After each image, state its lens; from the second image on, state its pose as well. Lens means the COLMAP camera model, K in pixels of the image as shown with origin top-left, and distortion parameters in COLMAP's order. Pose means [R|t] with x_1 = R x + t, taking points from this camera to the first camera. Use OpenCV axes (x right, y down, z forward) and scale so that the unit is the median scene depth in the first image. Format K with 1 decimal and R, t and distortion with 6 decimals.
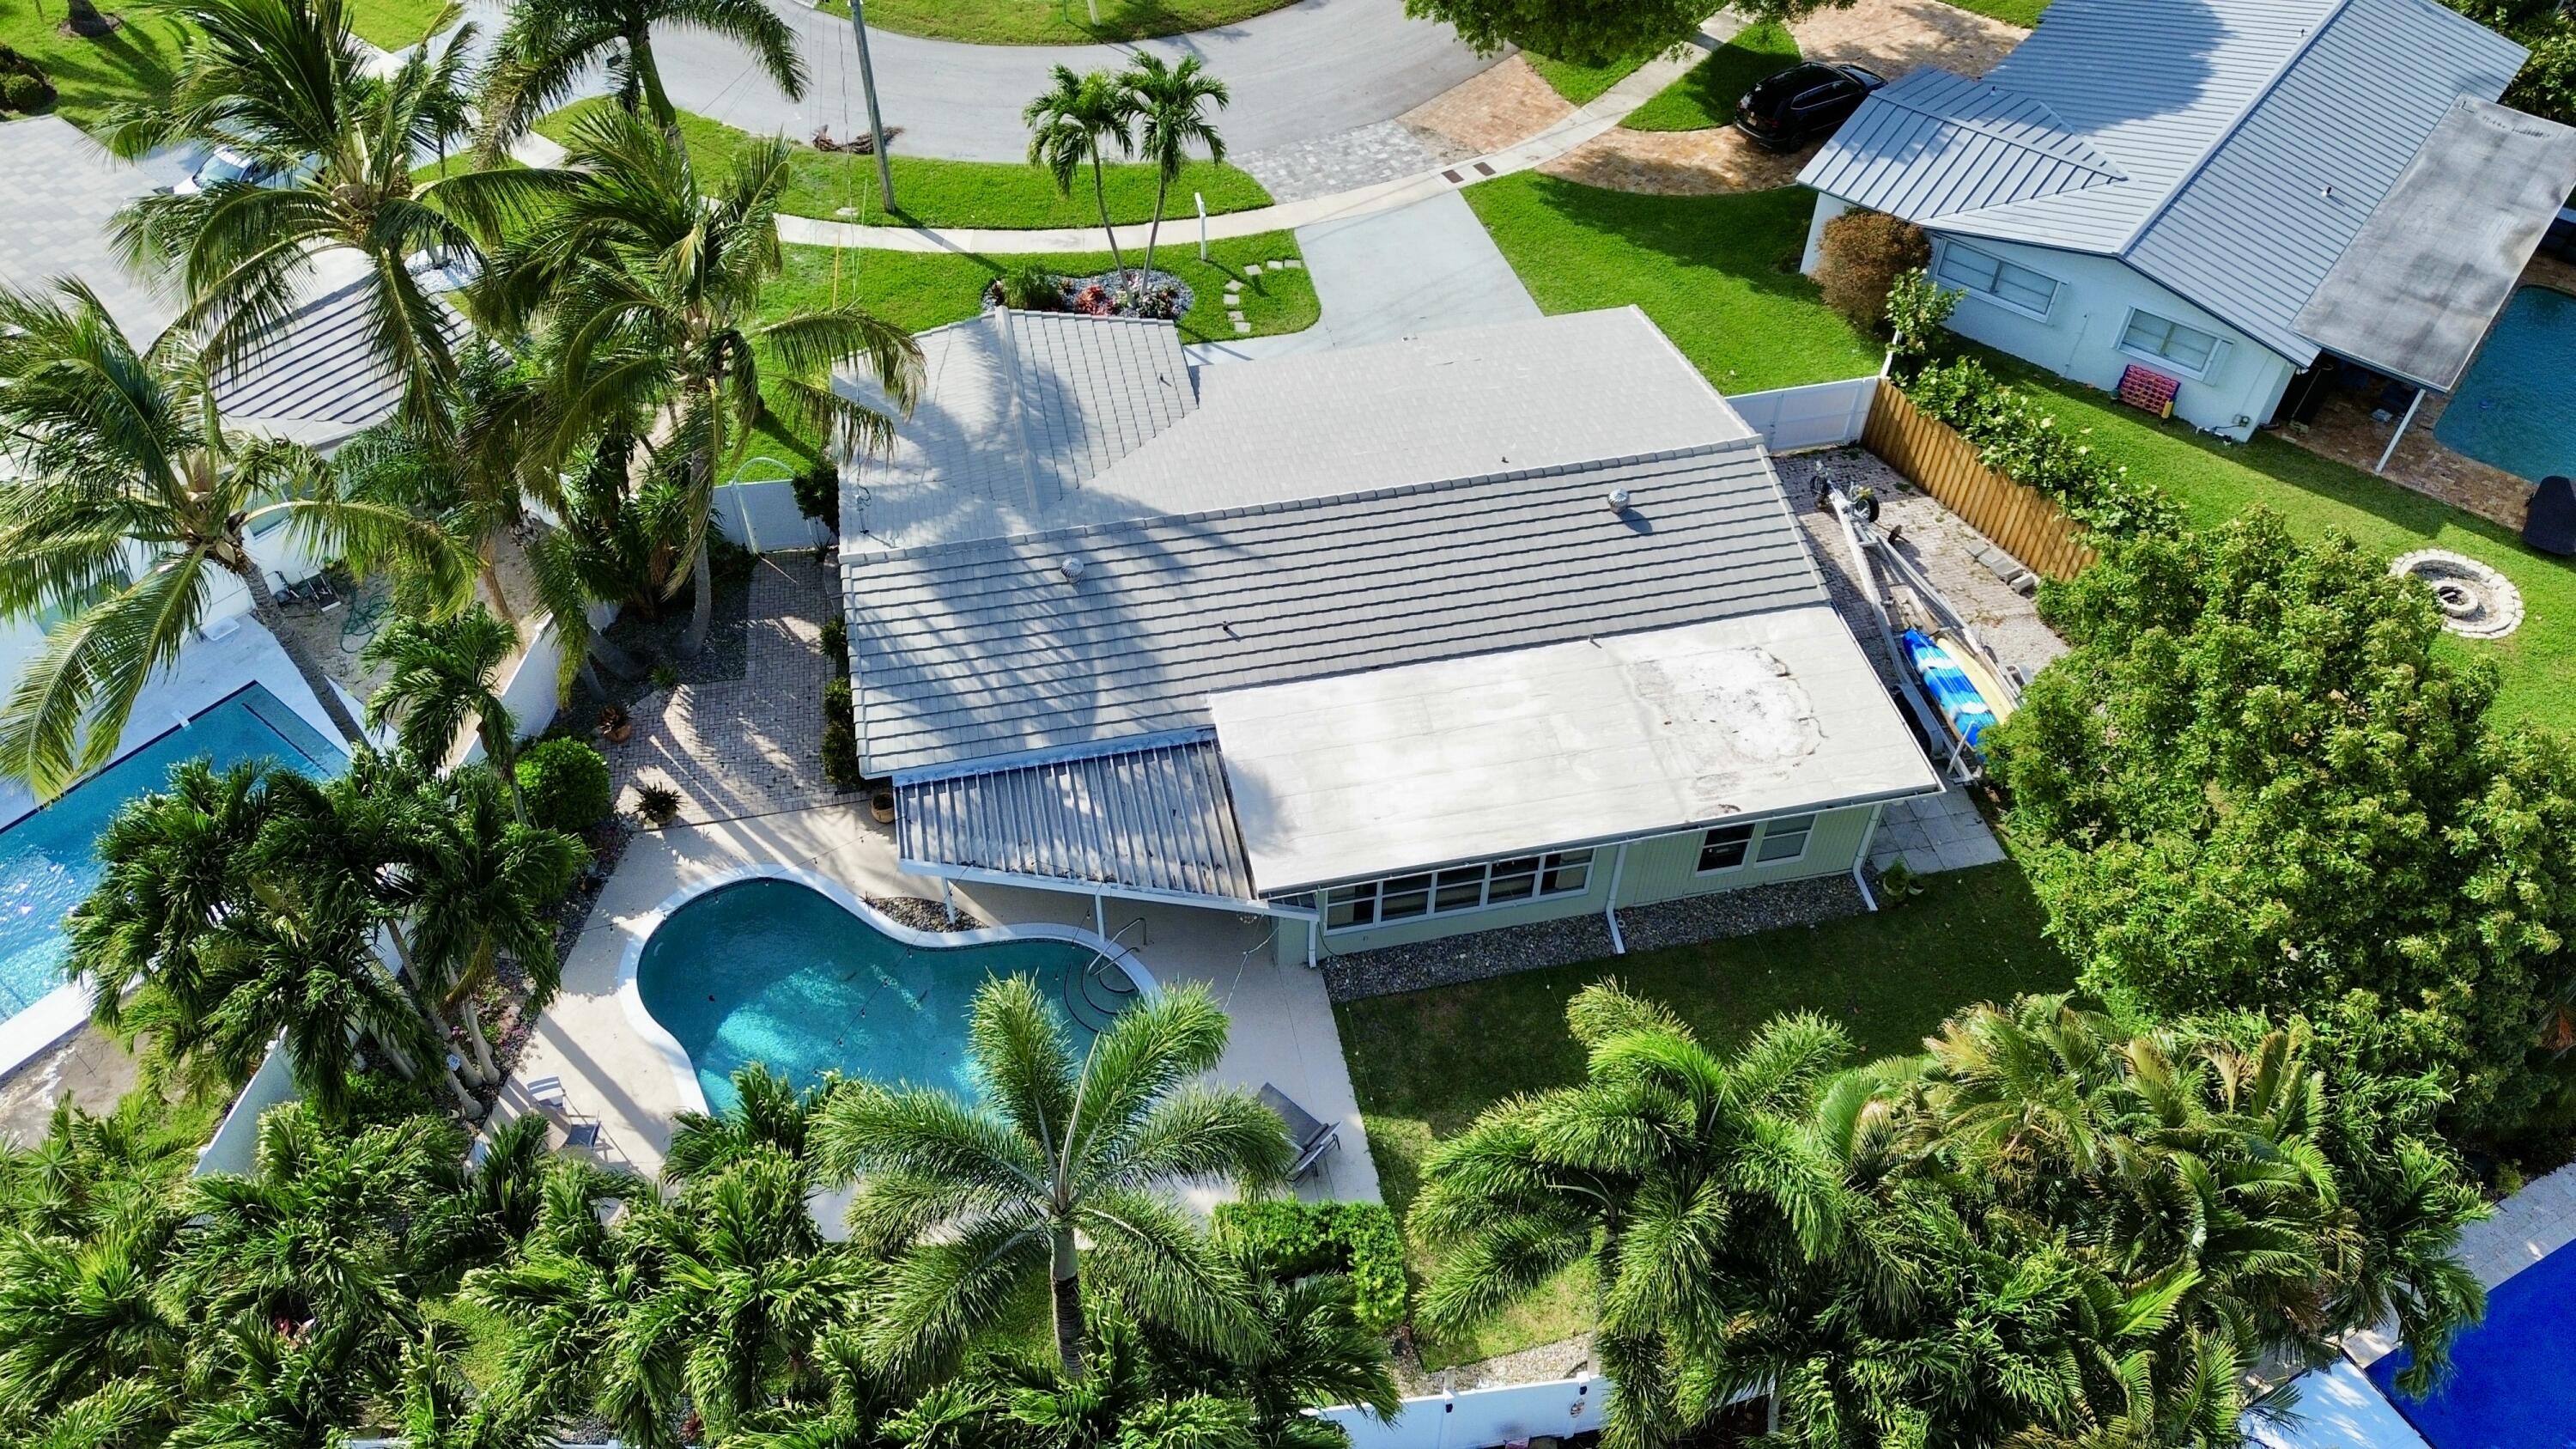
lens RADIAL K [[1810.6, 0, 1293.4], [0, 1810.6, 731.1], [0, 0, 1]] dist [0.067054, -0.060530]
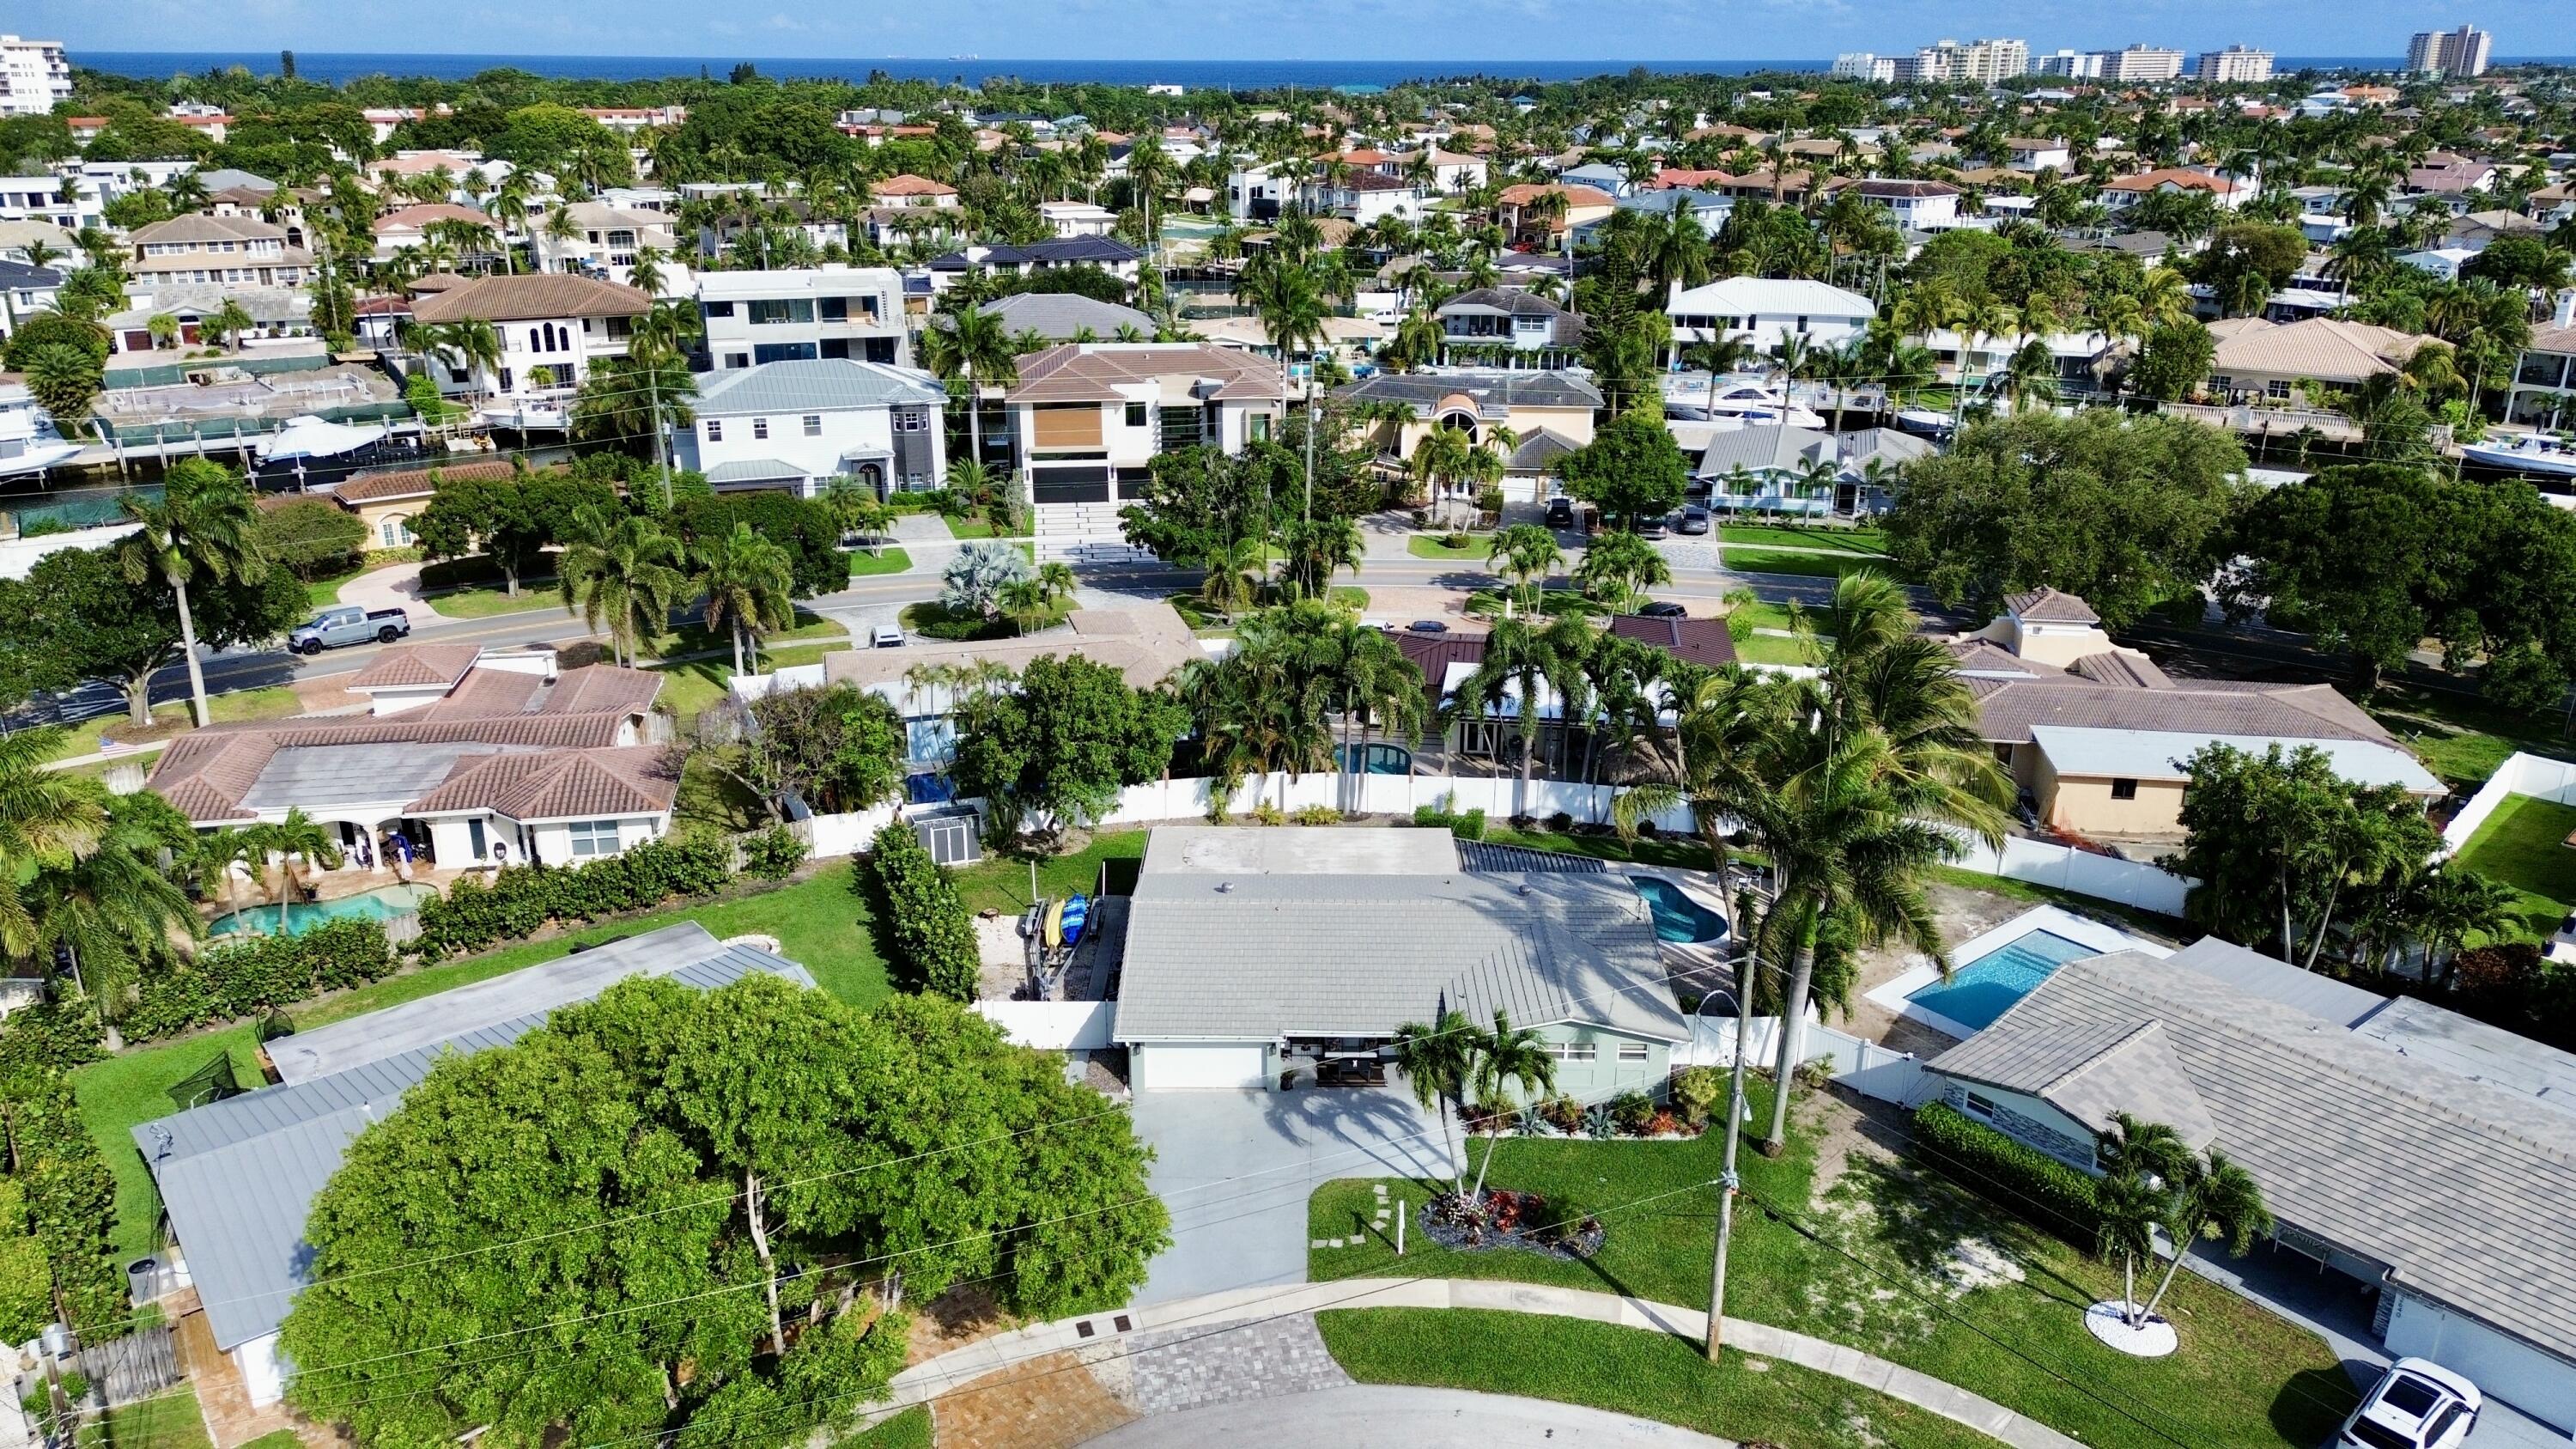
lens RADIAL K [[1810.6, 0, 1282.0], [0, 1810.6, 742.2], [0, 0, 1]] dist [0.067054, -0.060530]
pose [[-0.975797, -0.084429, 0.201724, -0.213778], [0.153990, 0.389673, 0.907988, -1.686730], [-0.155267, 0.917075, -0.367240, 1.389684]]
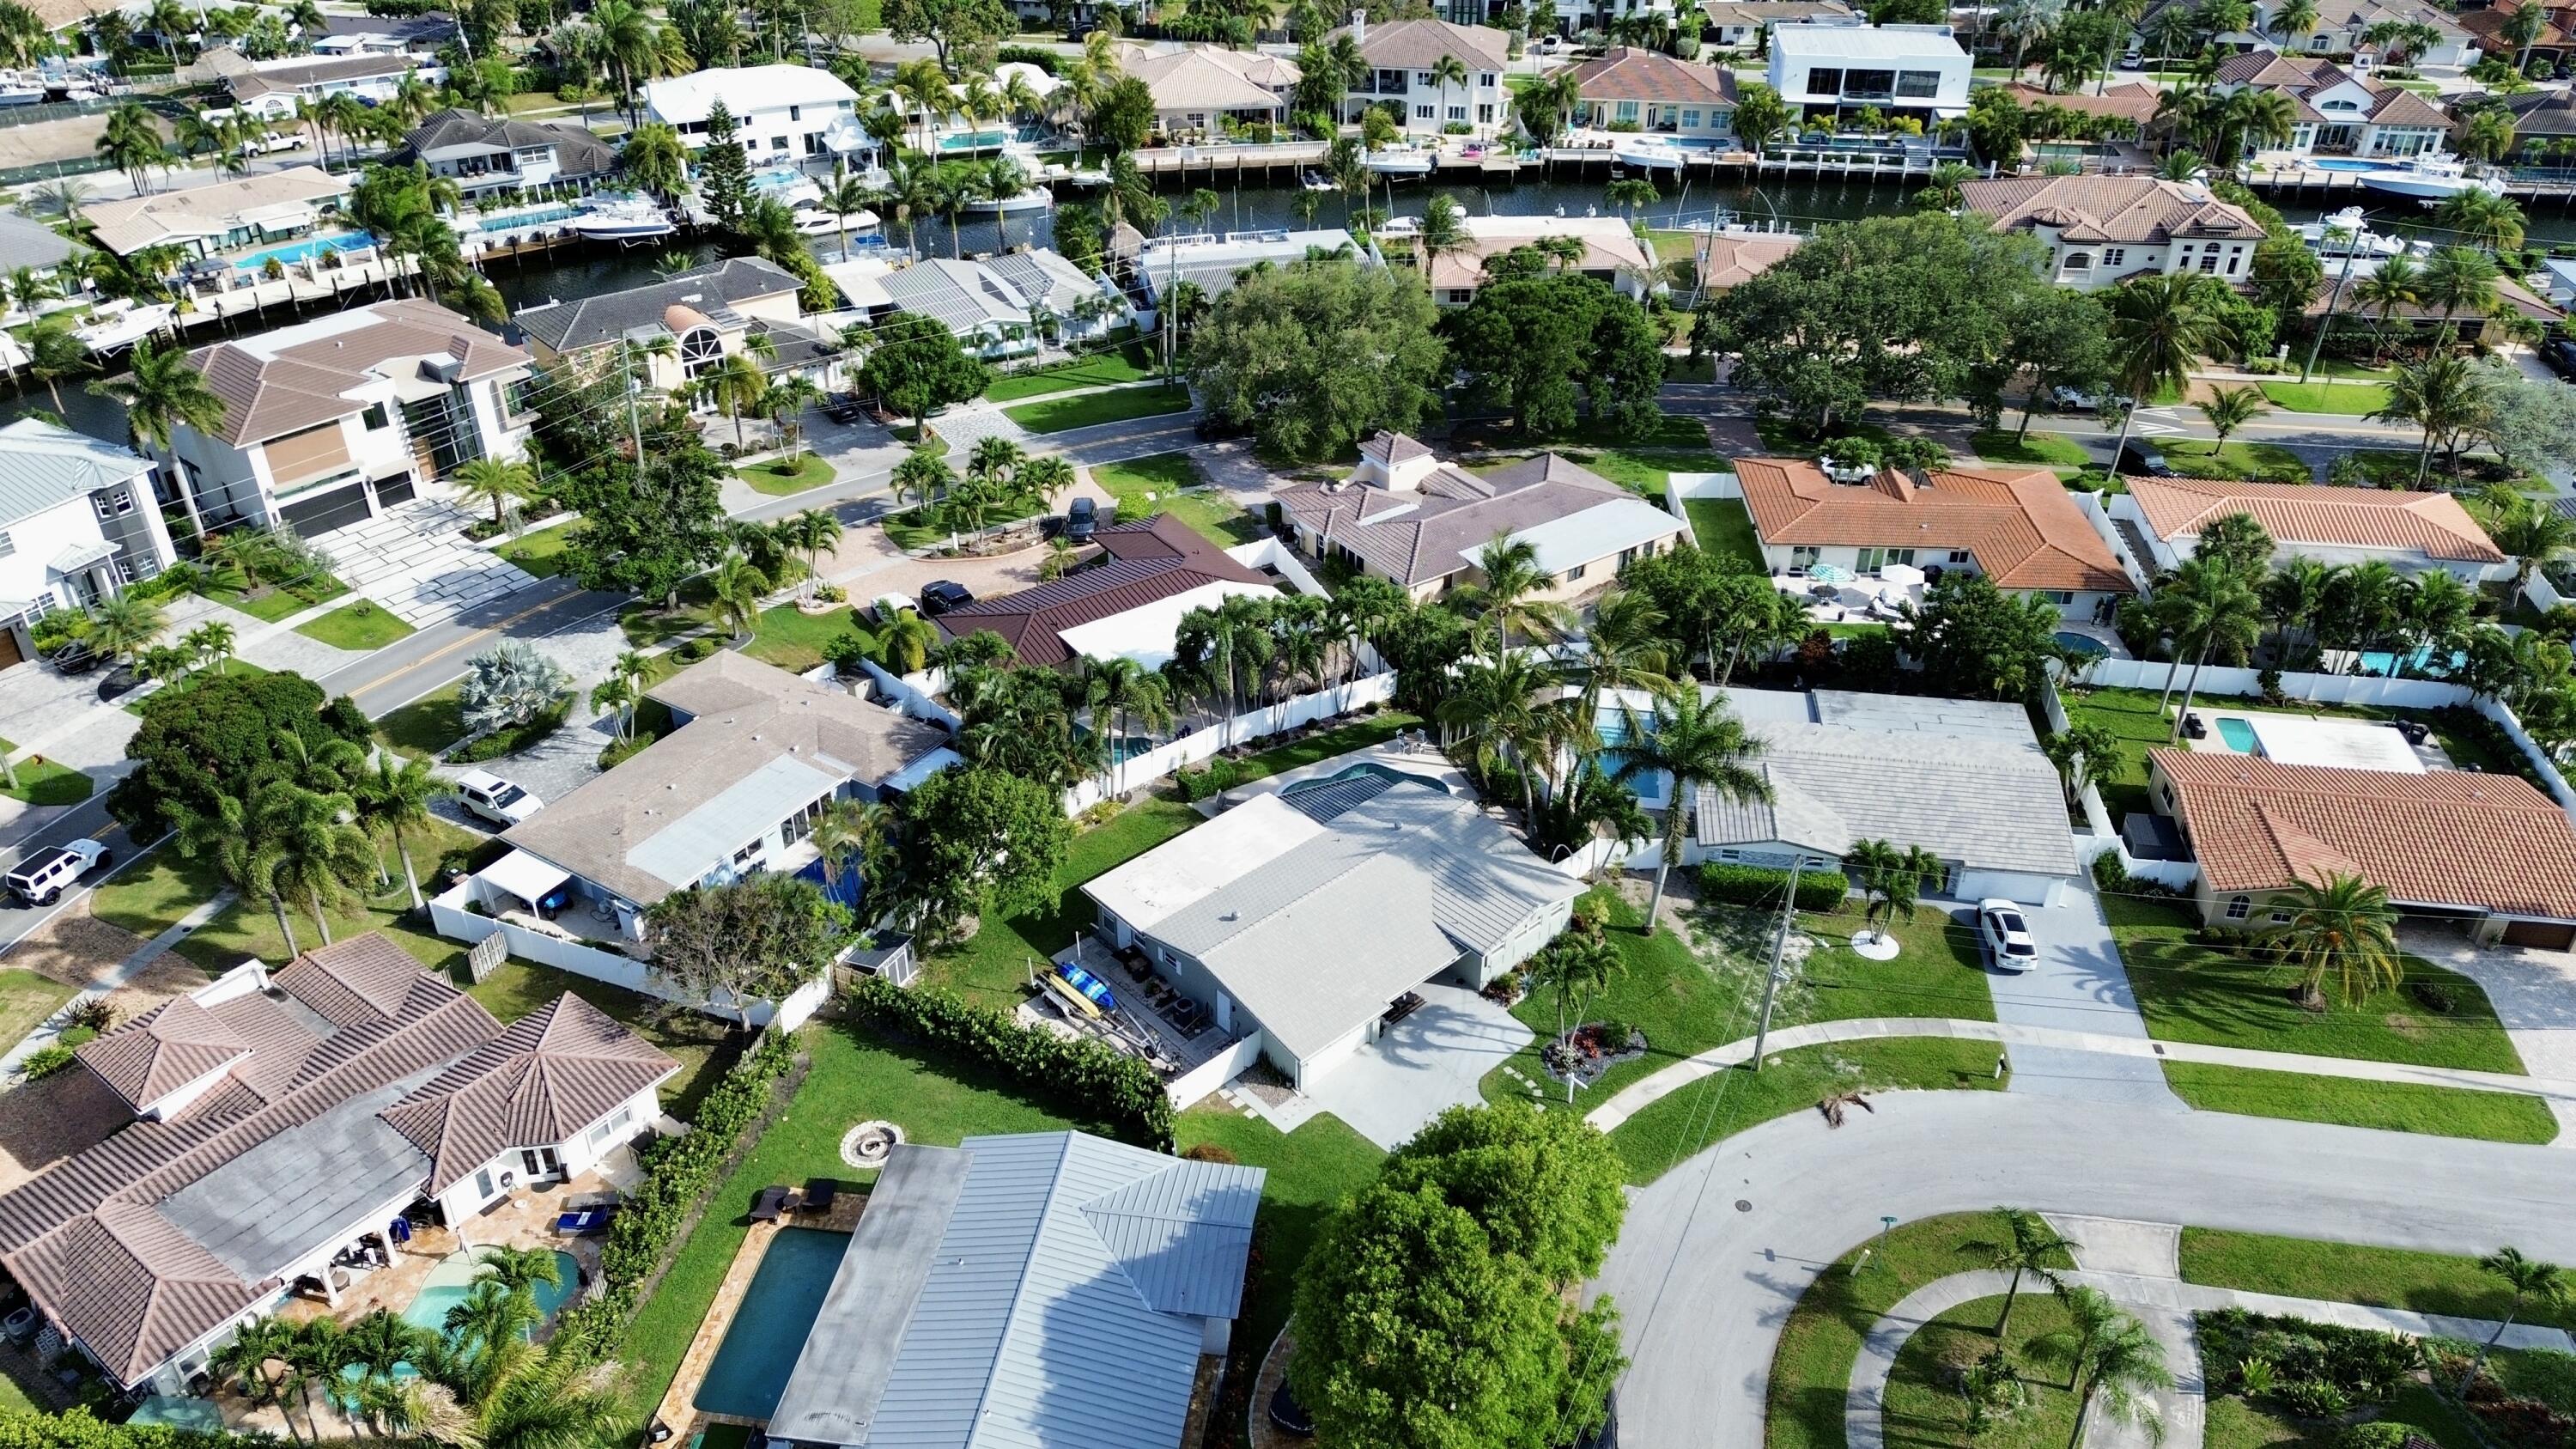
lens RADIAL K [[1810.6, 0, 1292.1], [0, 1810.6, 733.5], [0, 0, 1]] dist [0.067054, -0.060530]
pose [[-0.861495, 0.263982, -0.433750, 0.986315], [-0.378247, 0.236262, 0.895047, -2.130981], [0.338755, 0.935144, -0.103688, 0.948894]]
